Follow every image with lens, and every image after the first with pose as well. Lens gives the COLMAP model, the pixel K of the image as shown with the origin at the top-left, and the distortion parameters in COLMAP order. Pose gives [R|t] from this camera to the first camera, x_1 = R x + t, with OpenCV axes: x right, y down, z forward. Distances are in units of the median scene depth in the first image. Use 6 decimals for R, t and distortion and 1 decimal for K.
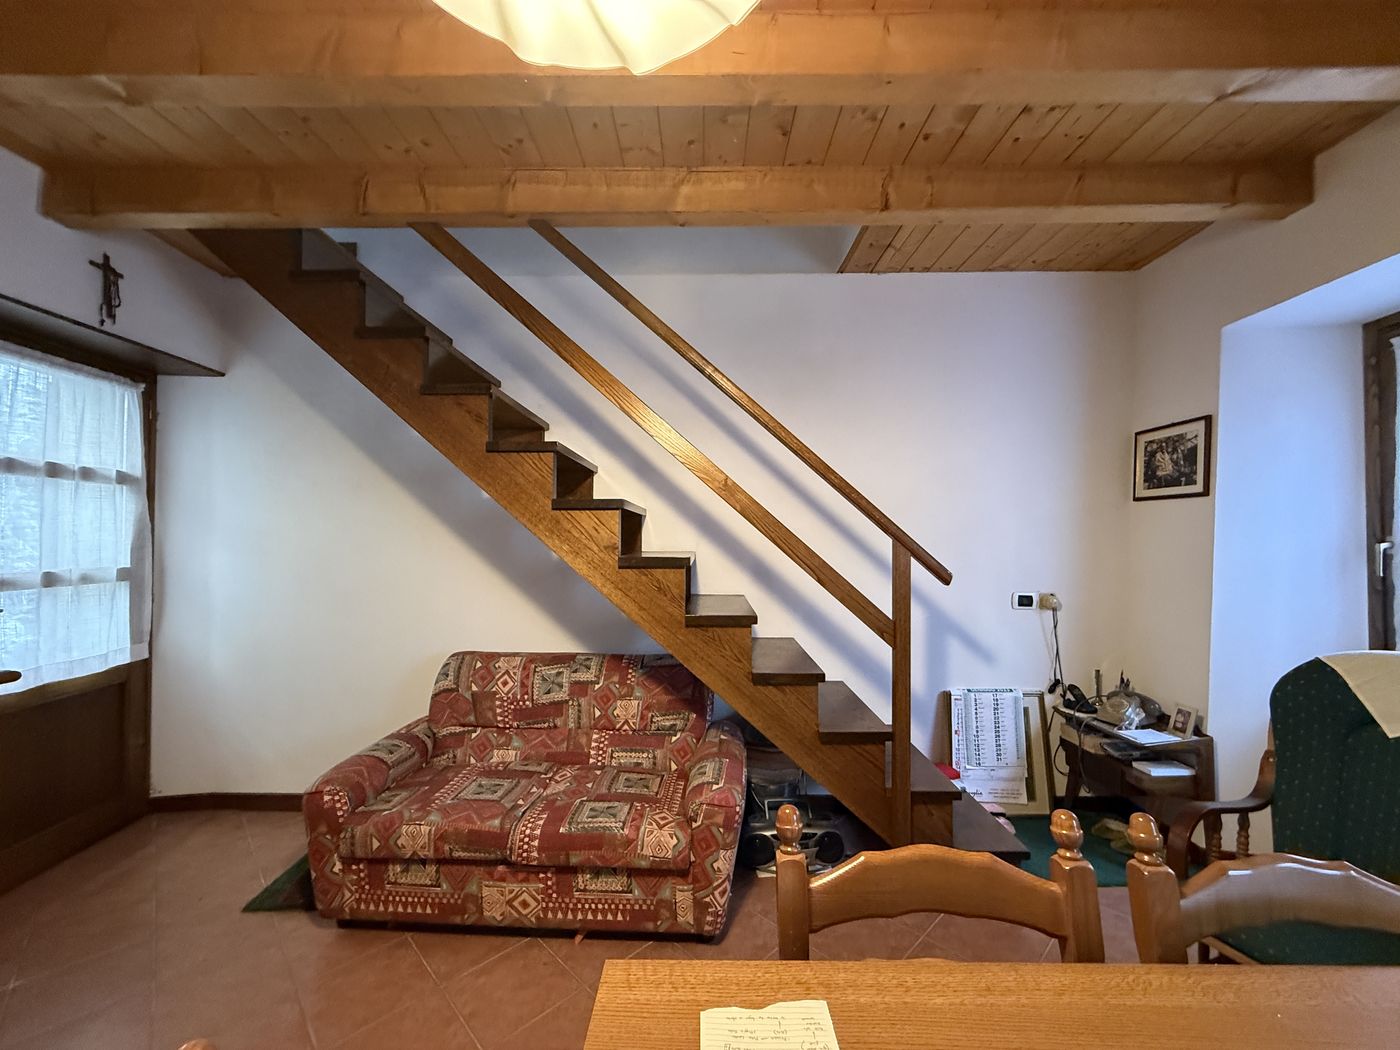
lens RADIAL K [[561.0, 0, 698.0], [0, 561.0, 525.9], [0, 0, 1]] dist [0.000258, 0.000348]
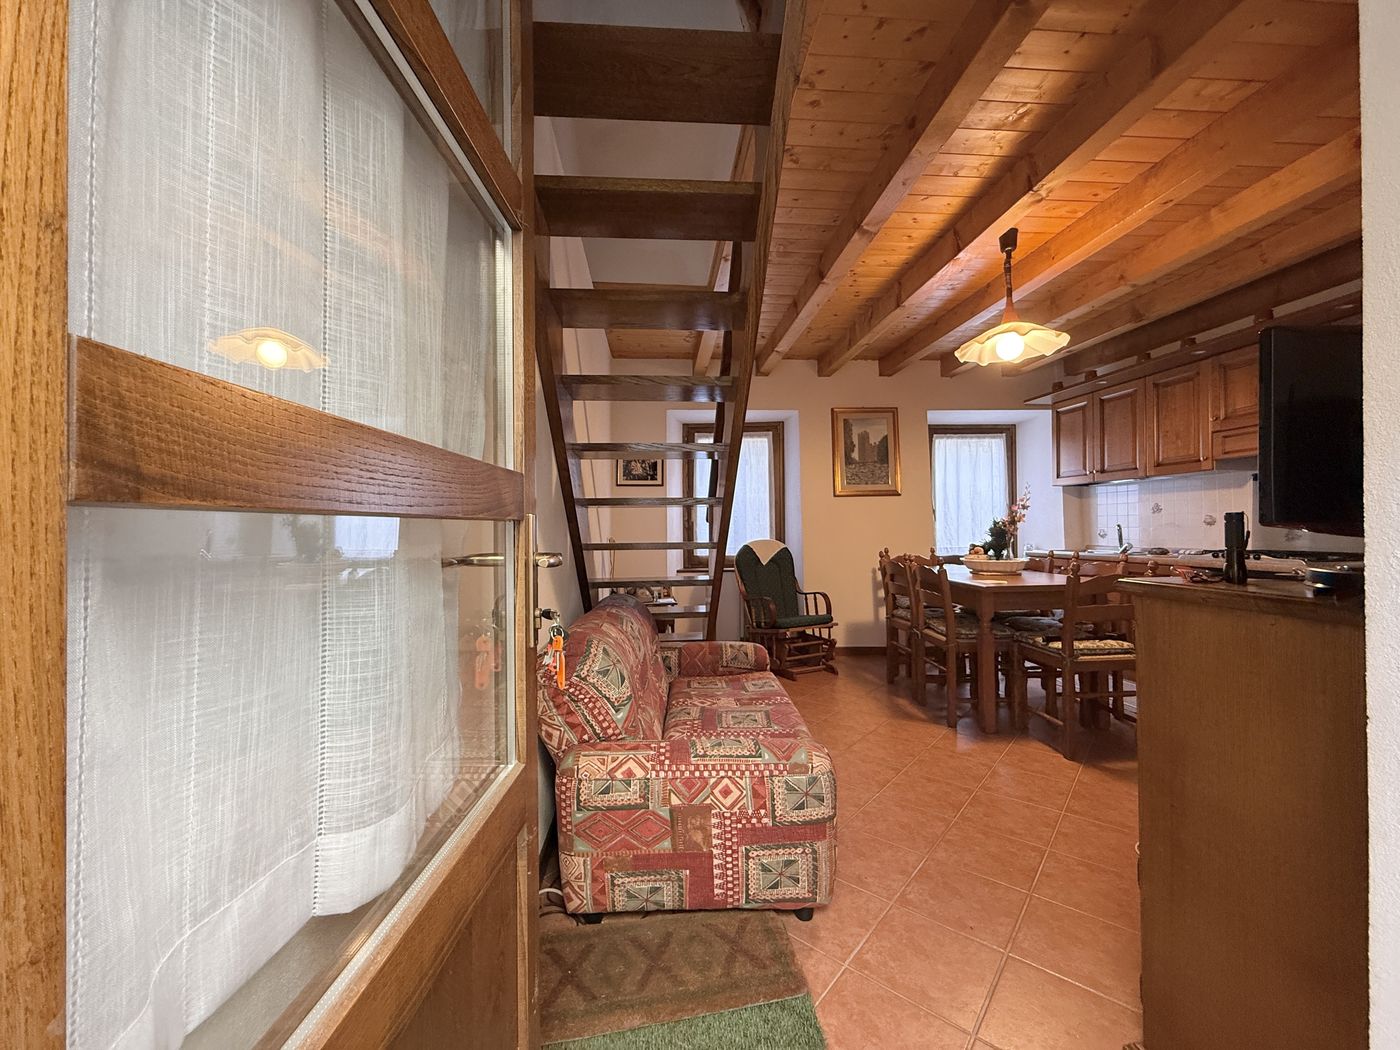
lens RADIAL K [[561.0, 0, 697.6], [0, 561.0, 527.6], [0, 0, 1]] dist [0.000258, 0.000348]
pose [[-0.084061, 0.005391, 0.996446, -1.186661], [-0.006957, 0.999958, -0.005997, 0.111641], [-0.996436, -0.007436, -0.084020, 1.007443]]
